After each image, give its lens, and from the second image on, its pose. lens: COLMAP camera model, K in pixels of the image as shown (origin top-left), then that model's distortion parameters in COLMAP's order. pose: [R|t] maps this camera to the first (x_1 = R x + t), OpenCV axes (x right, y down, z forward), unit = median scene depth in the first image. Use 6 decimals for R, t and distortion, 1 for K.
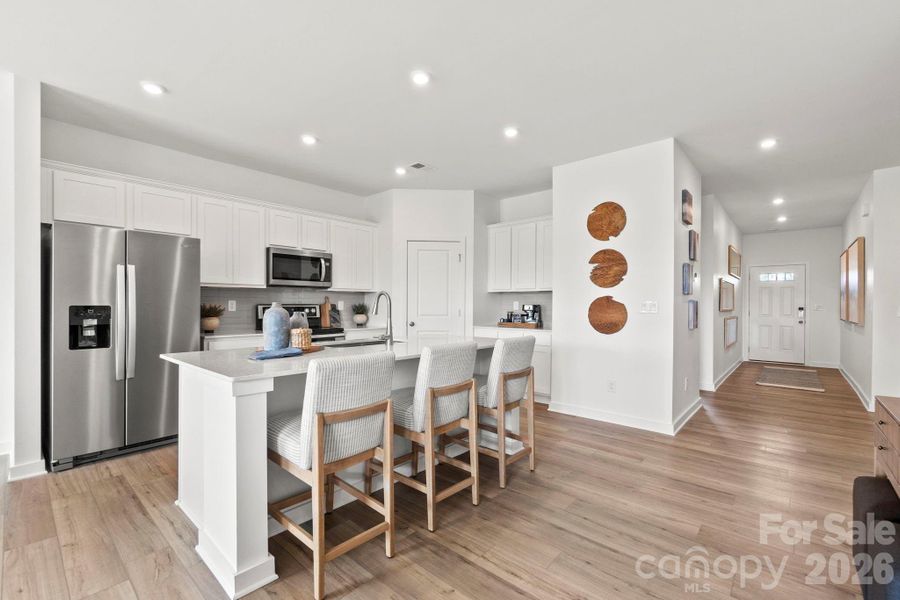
lens RADIAL K [[388.1, 0, 454.5], [0, 388.1, 305.1], [0, 0, 1]] dist [-0.004957, -0.000705]
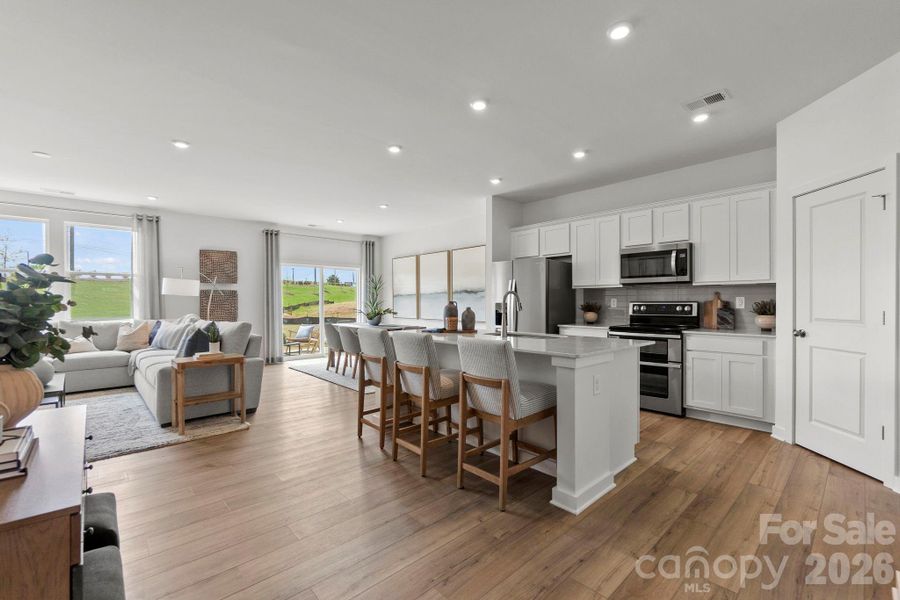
lens RADIAL K [[388.1, 0, 459.9], [0, 388.1, 303.9], [0, 0, 1]] dist [-0.004957, -0.000705]
pose [[-0.093537, 0.000966, -0.995615, 0.679820], [-0.000262, 0.999999, 0.000995, 0.003084], [0.995616, 0.000354, -0.093536, 0.671657]]
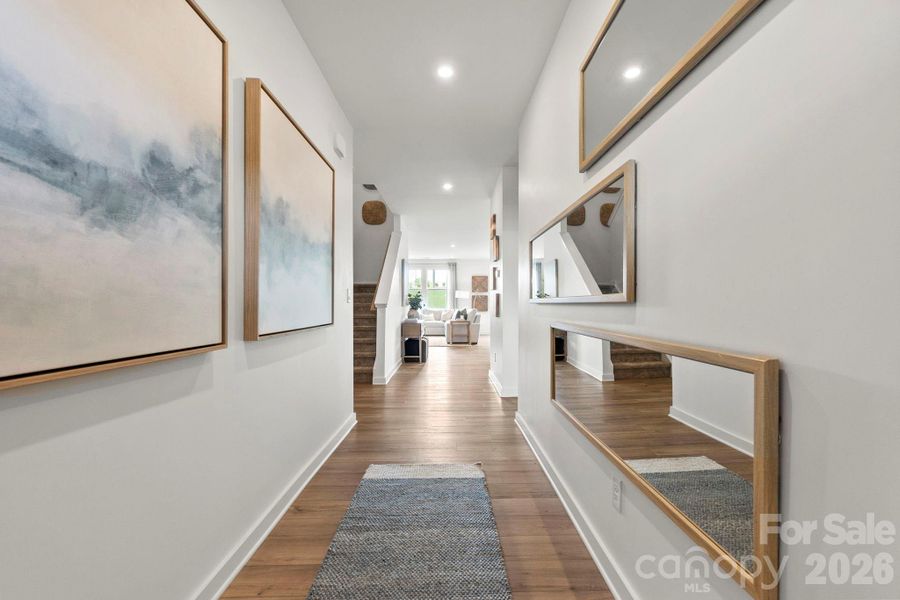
lens RADIAL K [[392.9, 0, 451.8], [0, 392.9, 301.5], [0, 0, 1]] dist [0.004822, 0.000172]
pose [[-0.744332, -0.010152, -0.667732, 1.604919], [-0.007688, 0.999948, -0.006634, 0.023451], [0.667765, 0.000196, -0.744372, 1.895808]]
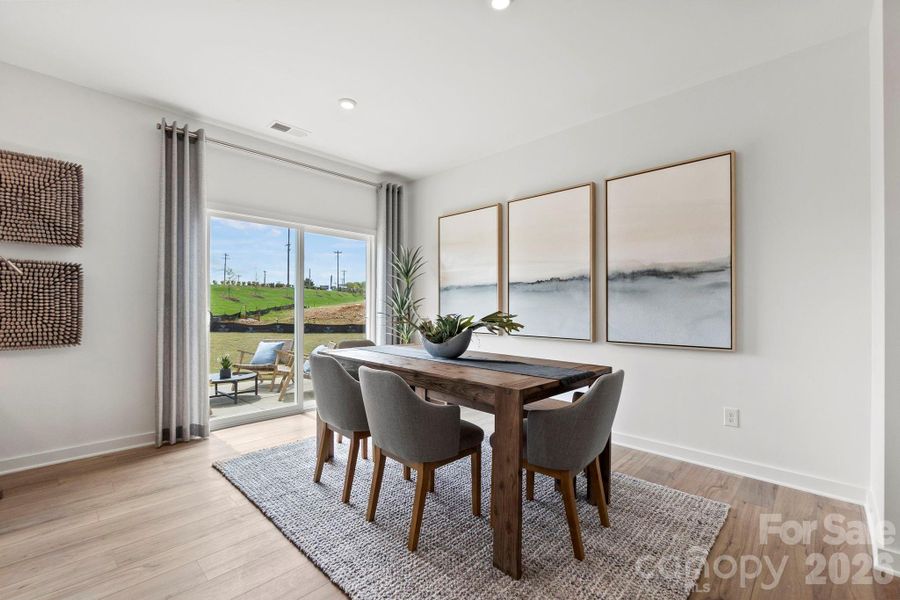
lens RADIAL K [[388.1, 0, 462.0], [0, 388.1, 308.7], [0, 0, 1]] dist [-0.004957, -0.000705]
pose [[-0.029143, -0.002561, -0.999572, -0.304003], [-0.007869, 0.999966, -0.002332, 0.019776], [0.999544, 0.007798, -0.029163, 0.202507]]
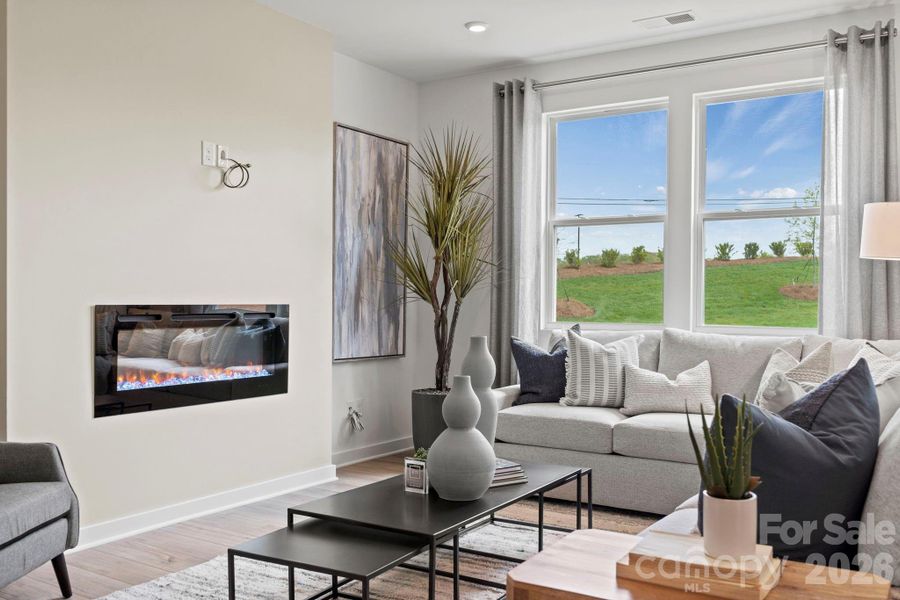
lens RADIAL K [[819.5, 0, 453.9], [0, 819.5, 306.7], [0, 0, 1]] dist [0.000933, 0.000000]
pose [[-0.989051, -0.010219, -0.147219, -0.028474], [-0.012455, 0.999821, 0.014275, 0.015983], [0.147046, 0.015952, -0.989001, 0.309032]]
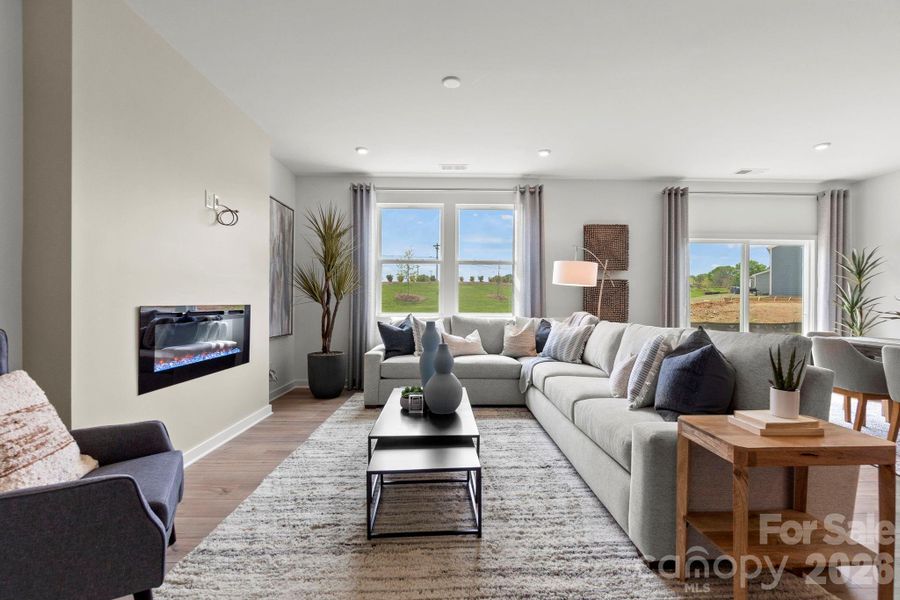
lens RADIAL K [[388.1, 0, 455.6], [0, 388.1, 302.3], [0, 0, 1]] dist [-0.004957, -0.000705]
pose [[-0.738648, -0.007333, -0.674051, 0.271470], [-0.012205, 0.999922, 0.002496, 0.019561], [0.673981, 0.010071, -0.738680, 0.052701]]
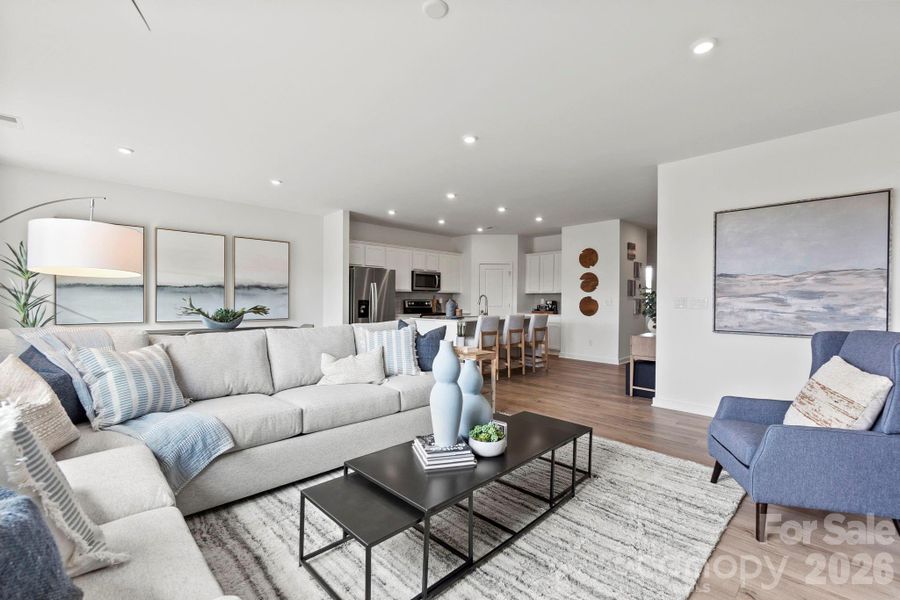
lens RADIAL K [[388.1, 0, 455.5], [0, 388.1, 304.1], [0, 0, 1]] dist [-0.004957, -0.000705]
pose [[0.997164, 0.005992, -0.075018, -0.123572], [-0.005334, 0.999946, 0.008963, 0.000494], [0.075068, -0.008537, 0.997142, -0.964271]]
